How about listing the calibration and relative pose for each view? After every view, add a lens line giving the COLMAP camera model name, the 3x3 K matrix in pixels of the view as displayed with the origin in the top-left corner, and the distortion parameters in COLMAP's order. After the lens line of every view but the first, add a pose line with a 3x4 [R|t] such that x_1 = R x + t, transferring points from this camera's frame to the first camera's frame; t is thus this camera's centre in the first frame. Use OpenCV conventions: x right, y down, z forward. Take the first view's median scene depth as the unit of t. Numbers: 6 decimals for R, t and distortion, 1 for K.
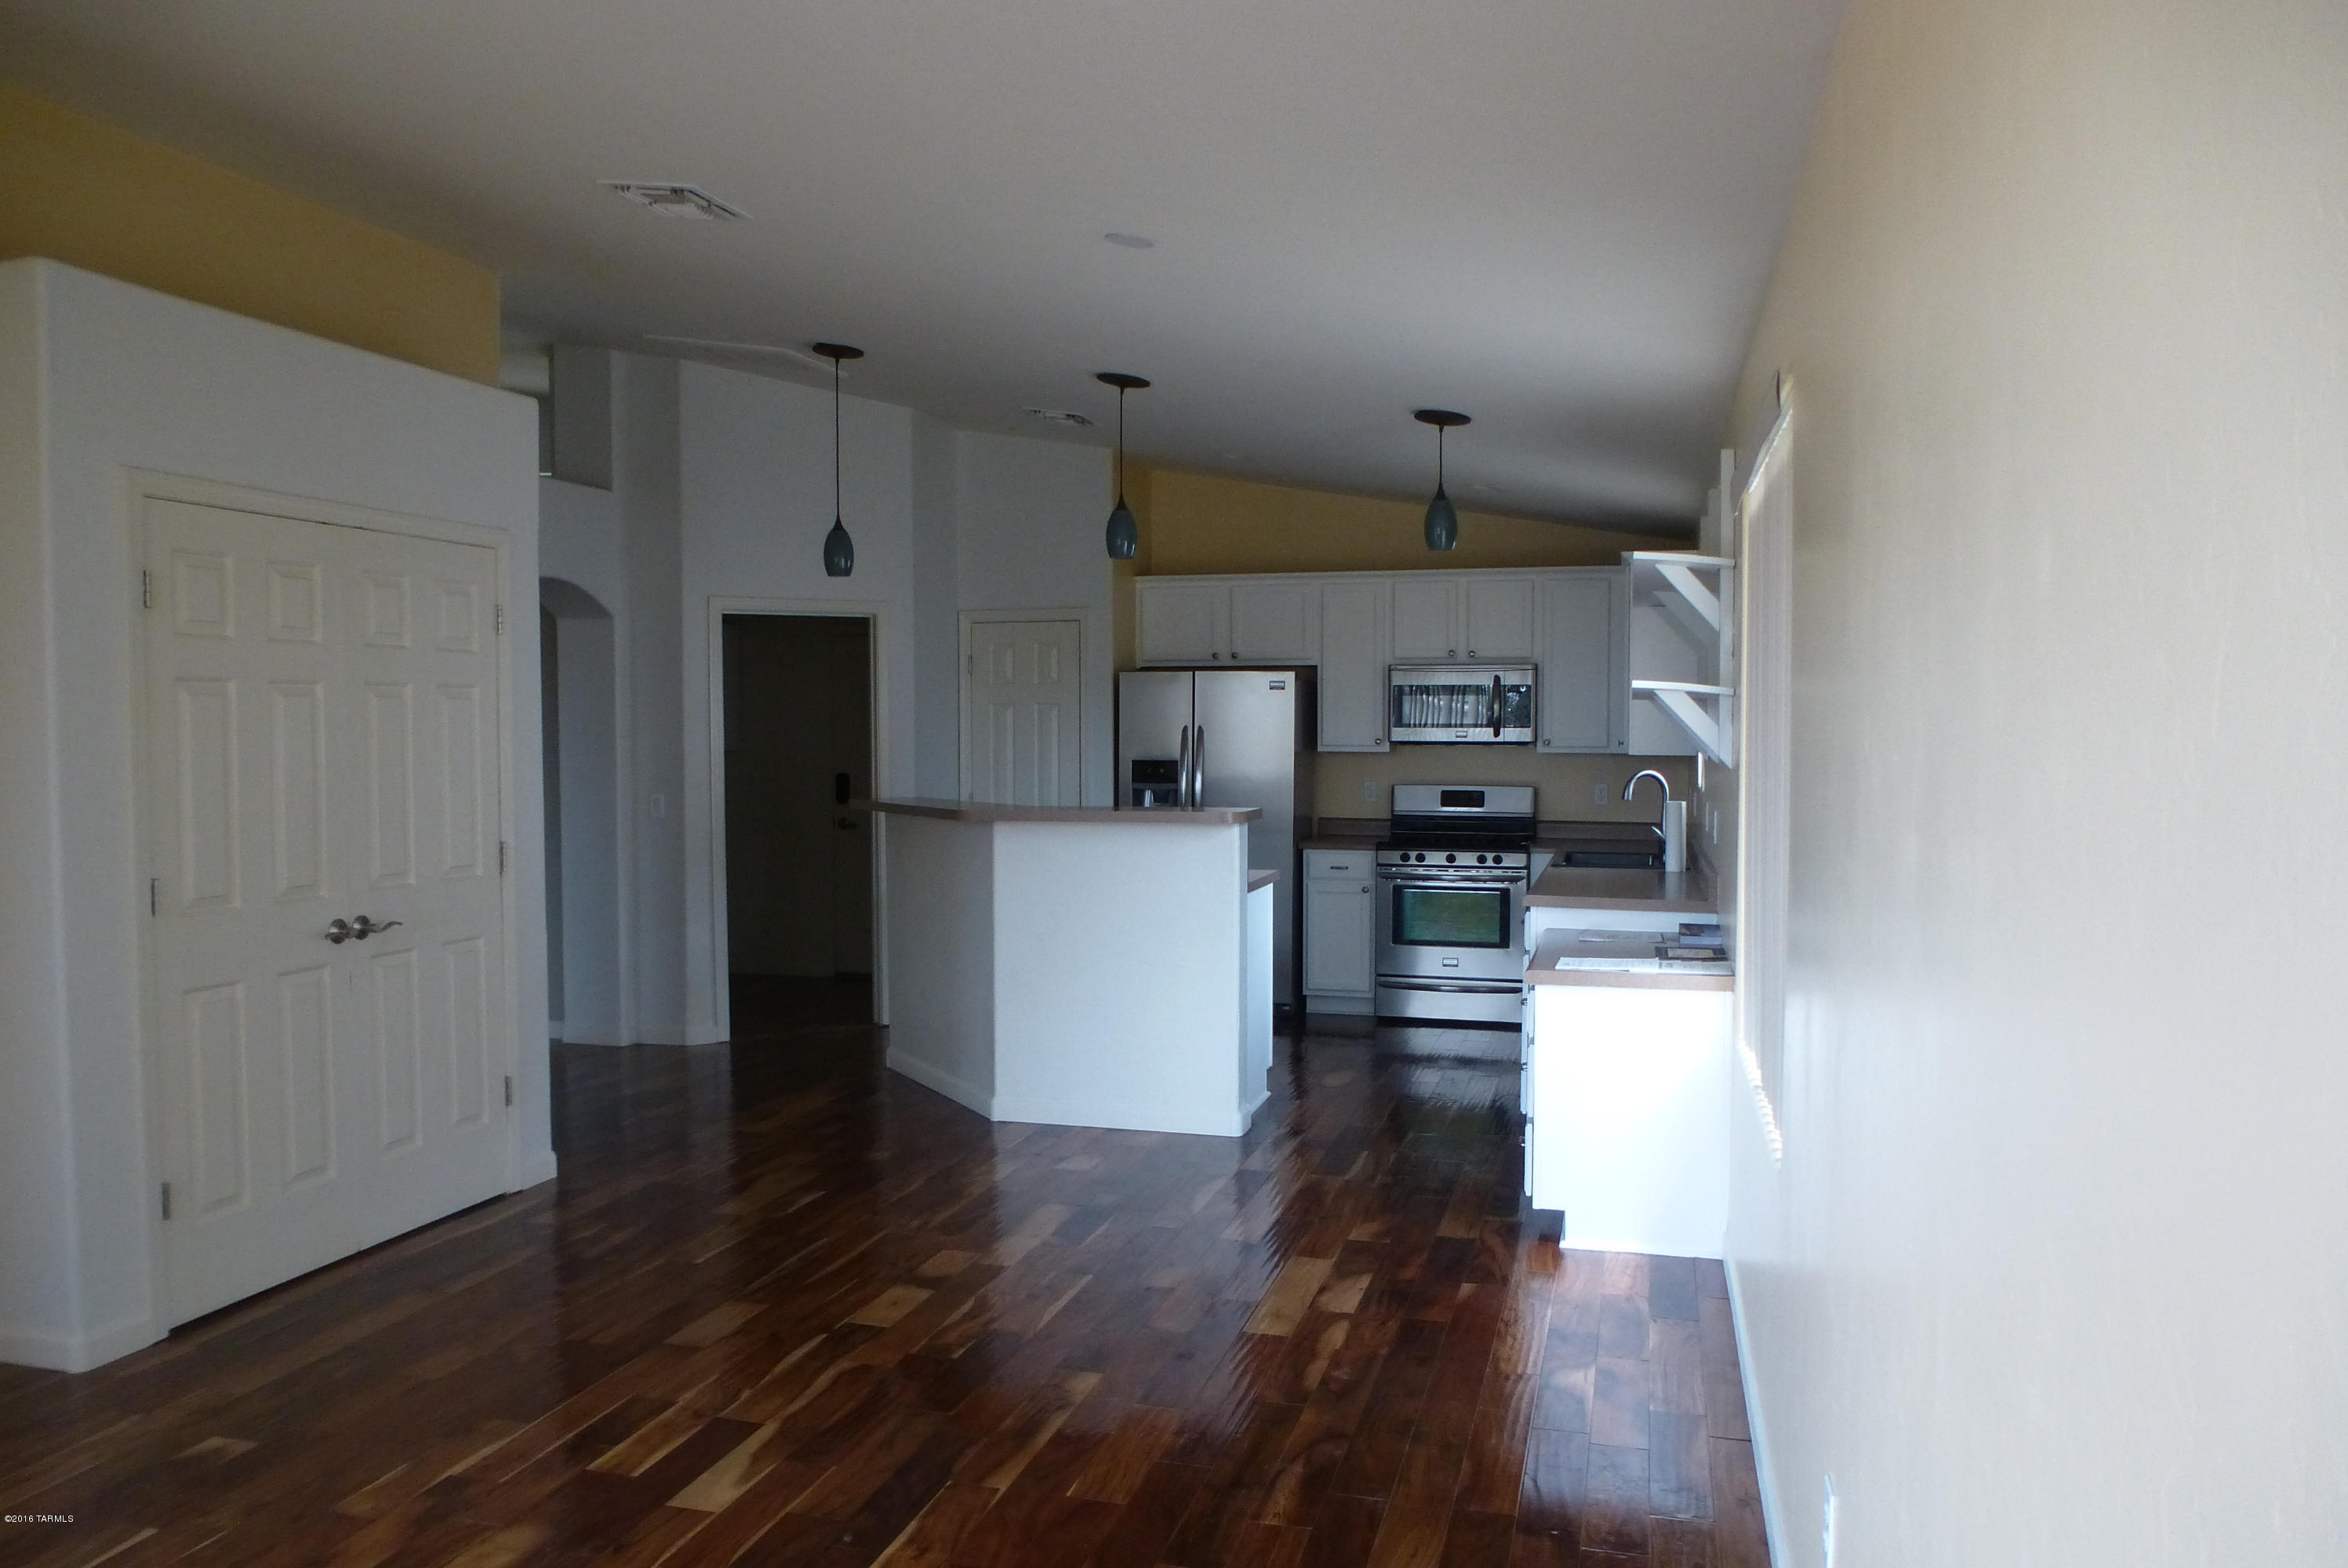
lens RADIAL K [[1648.1, 0, 1173.9], [0, 1648.1, 821.3], [0, 0, 1]] dist [-0.084974, 0.002958]
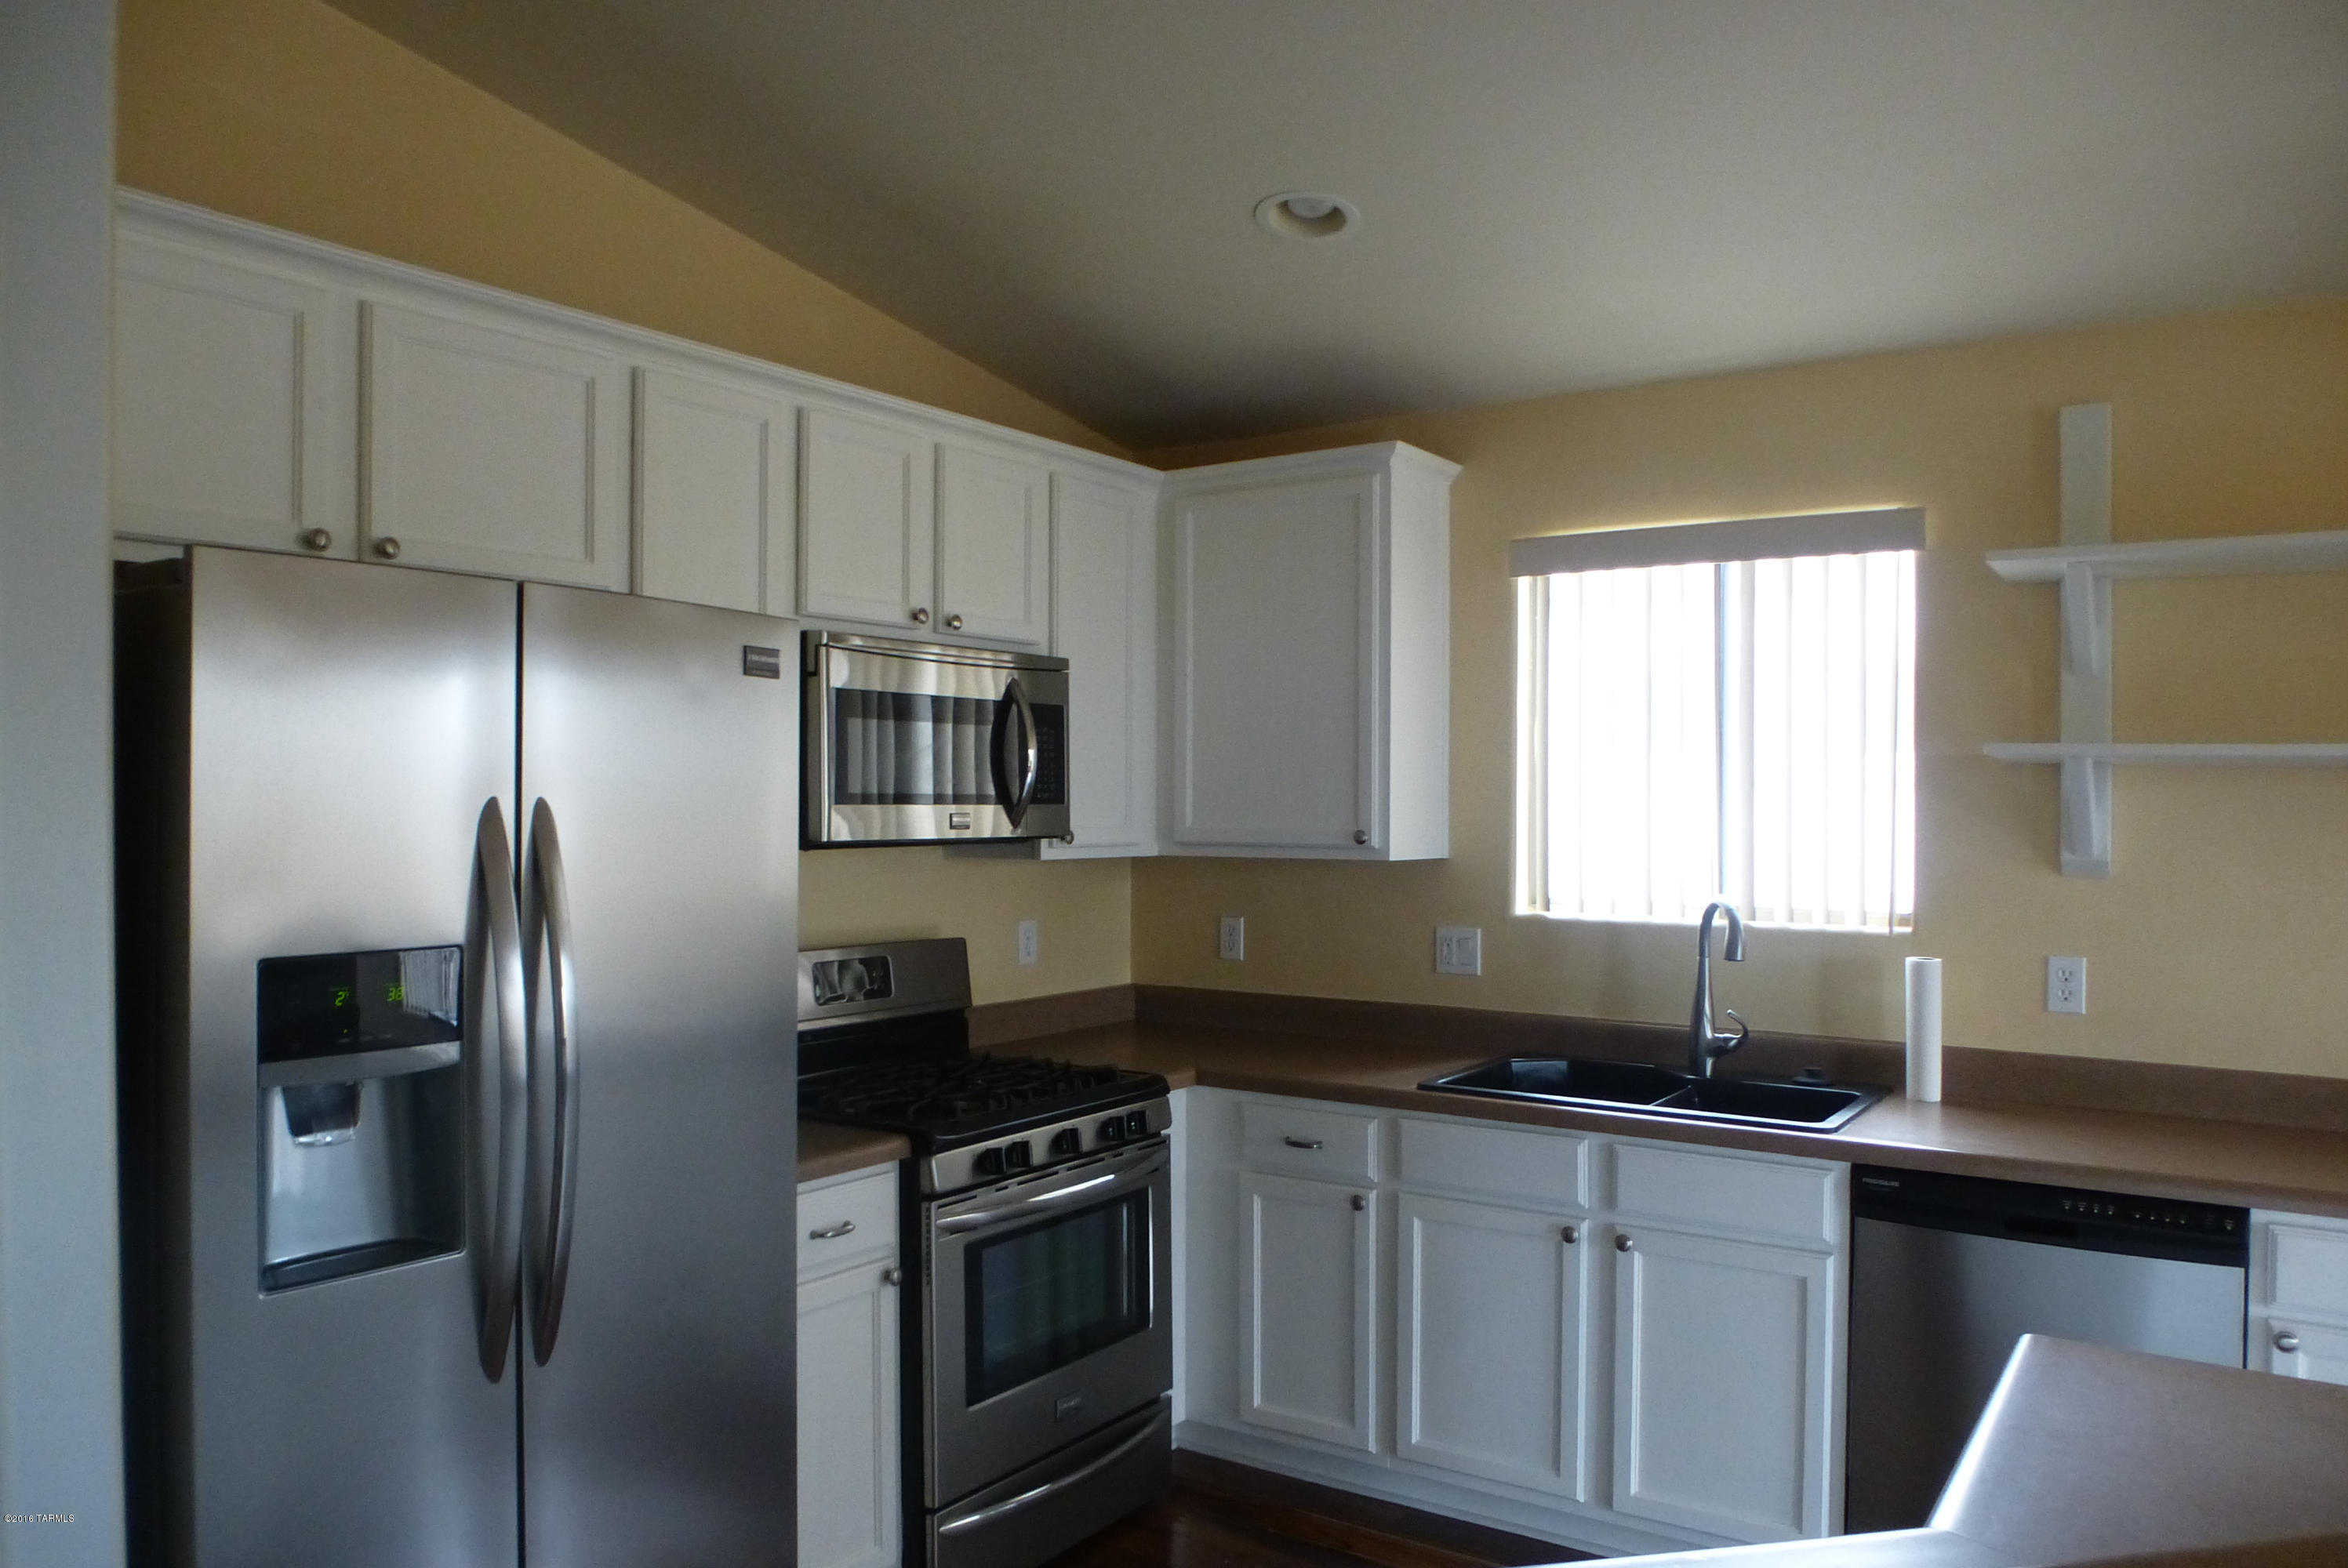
lens RADIAL K [[1642.2, 0, 1174.6], [0, 1642.2, 813.0], [0, 0, 1]] dist [-0.046463, 0.001194]
pose [[0.316490, -0.005081, 0.948582, -0.187108], [0.047218, 0.998830, -0.010404, -0.048293], [-0.947420, 0.048082, 0.316360, 0.824461]]
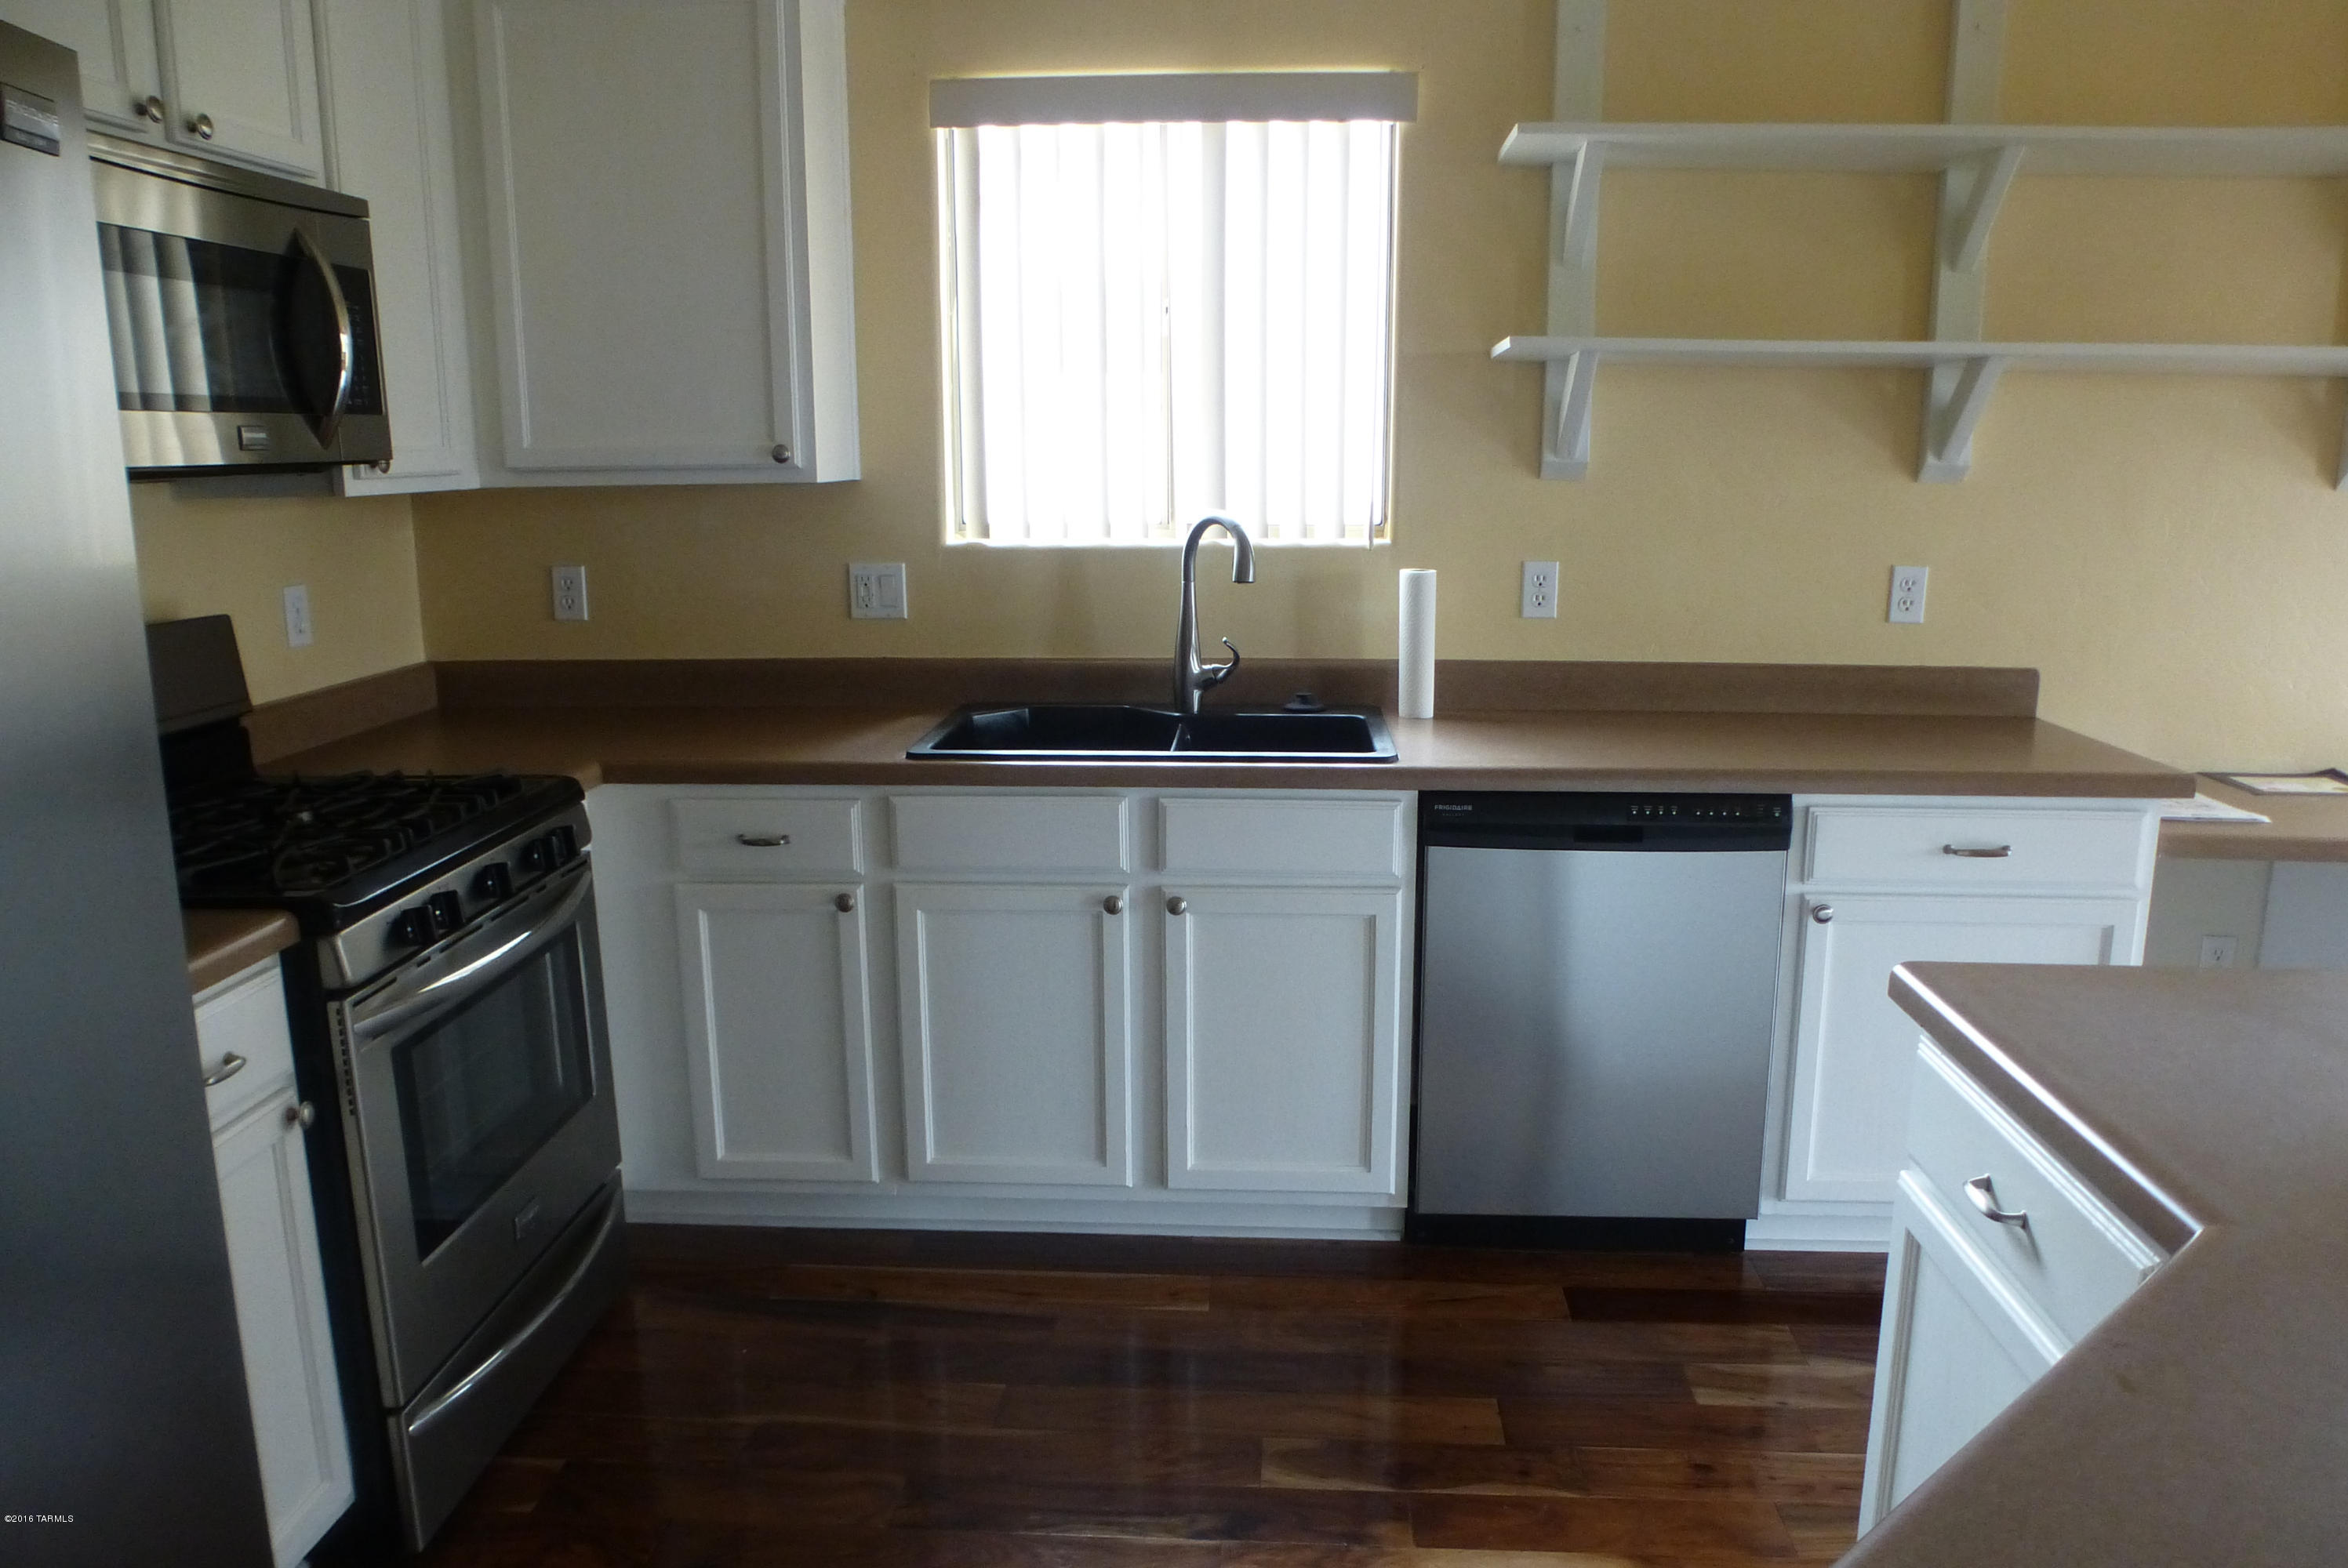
lens RADIAL K [[1656.9, 0, 1174.9], [0, 1656.9, 790.9], [0, 0, 1]] dist [-0.062240, 0.026752]
pose [[-0.210960, -0.203392, 0.956100, -0.120881], [0.059480, 0.973629, 0.220245, -0.046329], [-0.975683, 0.103332, -0.193299, 0.910846]]
